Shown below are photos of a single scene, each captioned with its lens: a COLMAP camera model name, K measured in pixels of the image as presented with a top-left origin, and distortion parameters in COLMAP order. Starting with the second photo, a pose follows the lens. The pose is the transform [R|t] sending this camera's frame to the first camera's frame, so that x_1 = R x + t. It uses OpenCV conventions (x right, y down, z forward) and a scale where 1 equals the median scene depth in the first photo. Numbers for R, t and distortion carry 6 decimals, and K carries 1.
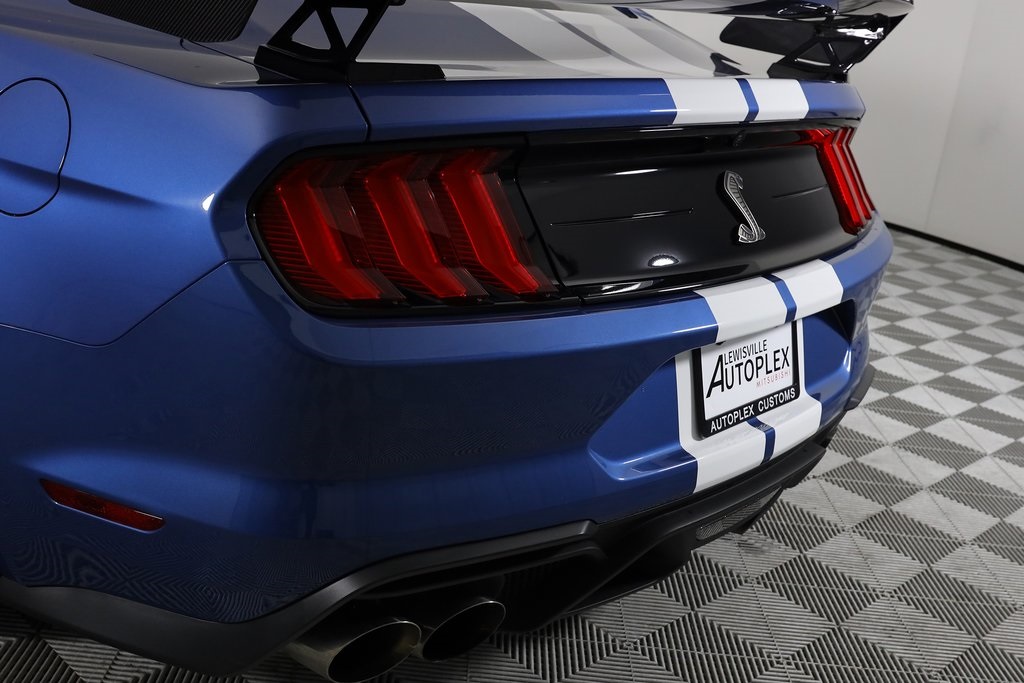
lens RADIAL K [[1053.5, 0, 512.0], [0, 1053.5, 341.5], [0, 0, 1]] dist [-0.007369, -0.008904]
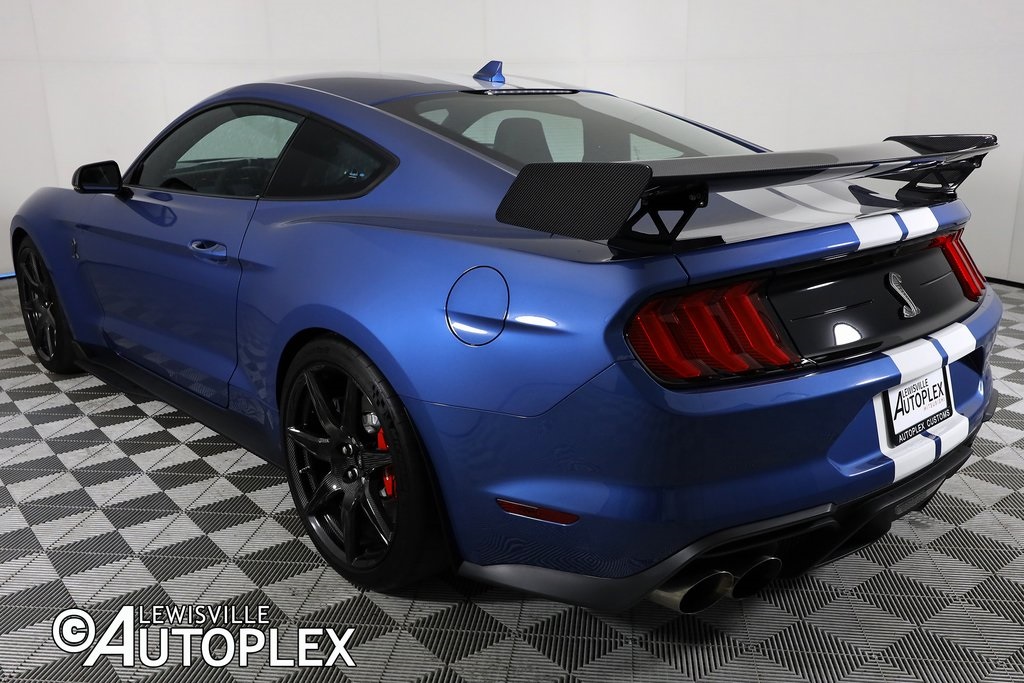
lens RADIAL K [[831.9, 0, 535.1], [0, 831.9, 343.2], [0, 0, 1]] dist [-0.002865, 0.004062]
pose [[0.986506, -0.090084, -0.136713, -0.150331], [0.081413, 0.994375, -0.067755, -0.018032], [0.142047, 0.055711, 0.988291, -0.270600]]
